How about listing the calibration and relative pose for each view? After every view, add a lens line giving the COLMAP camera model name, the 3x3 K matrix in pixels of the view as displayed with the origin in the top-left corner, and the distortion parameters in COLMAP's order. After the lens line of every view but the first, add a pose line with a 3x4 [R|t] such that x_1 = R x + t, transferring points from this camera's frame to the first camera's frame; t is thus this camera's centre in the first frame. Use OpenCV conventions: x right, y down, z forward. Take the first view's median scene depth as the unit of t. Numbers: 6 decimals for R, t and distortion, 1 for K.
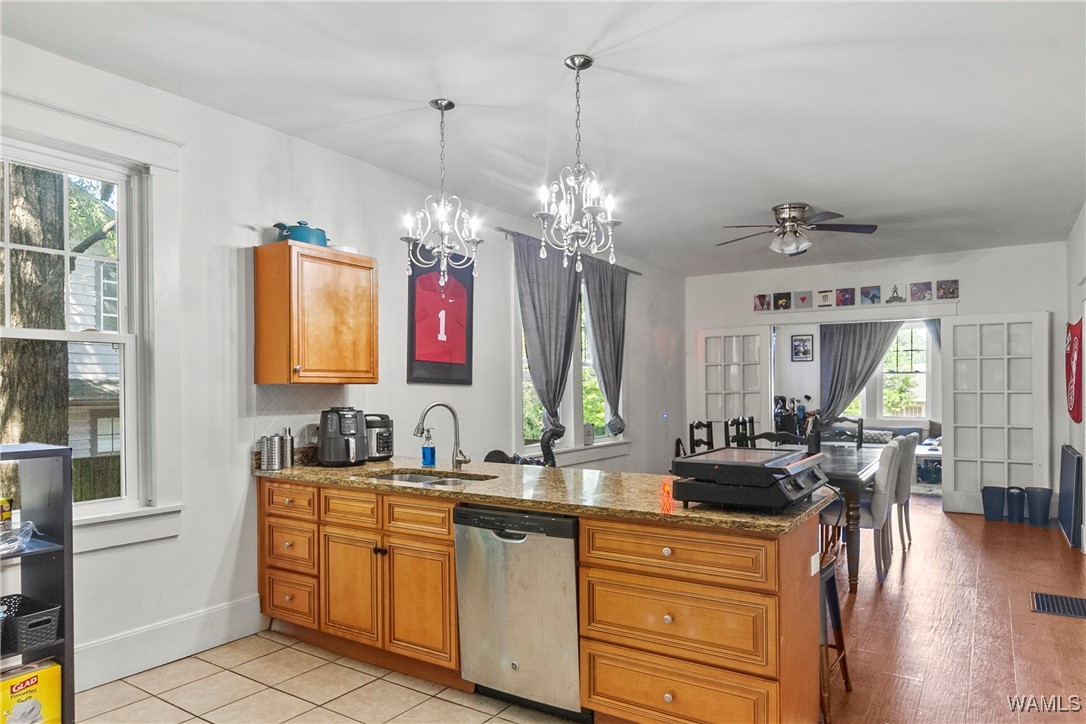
lens RADIAL K [[684.2, 0, 541.7], [0, 684.2, 387.5], [0, 0, 1]] dist [0.041102, -0.052185]
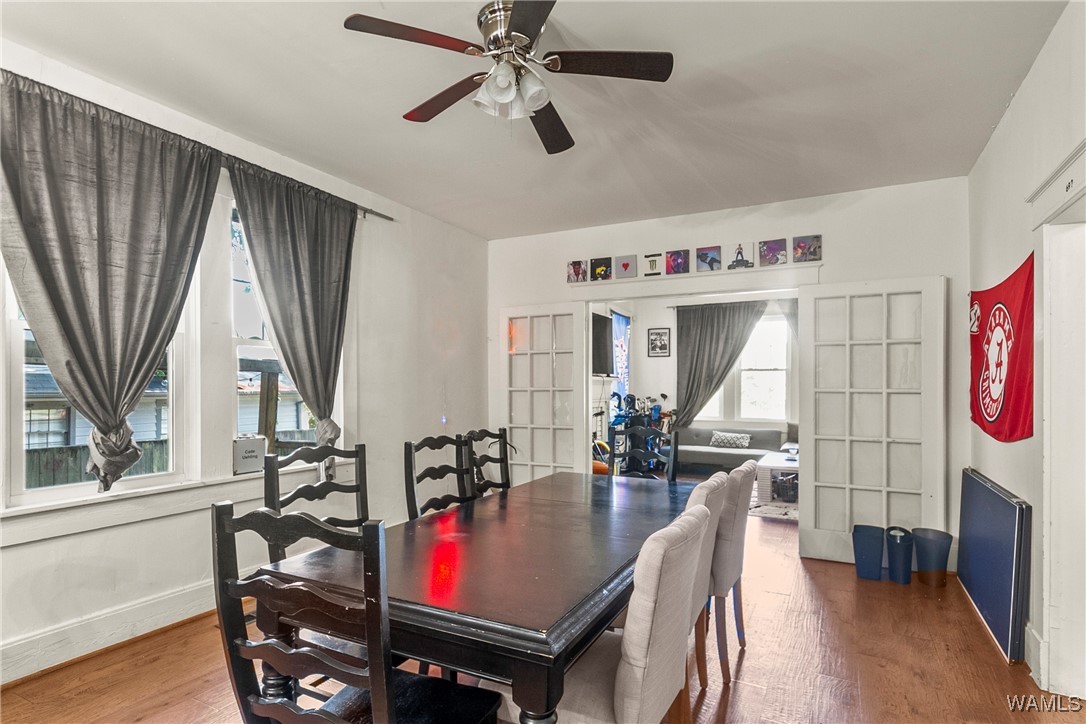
lens RADIAL K [[576.5, 0, 544.4], [0, 576.5, 387.2], [0, 0, 1]] dist [-0.000420, 0.000113]
pose [[0.994723, 0.004923, 0.102477, 0.225033], [-0.005165, 0.999984, 0.002097, 0.002564], [-0.102465, -0.002615, 0.994733, 0.379385]]
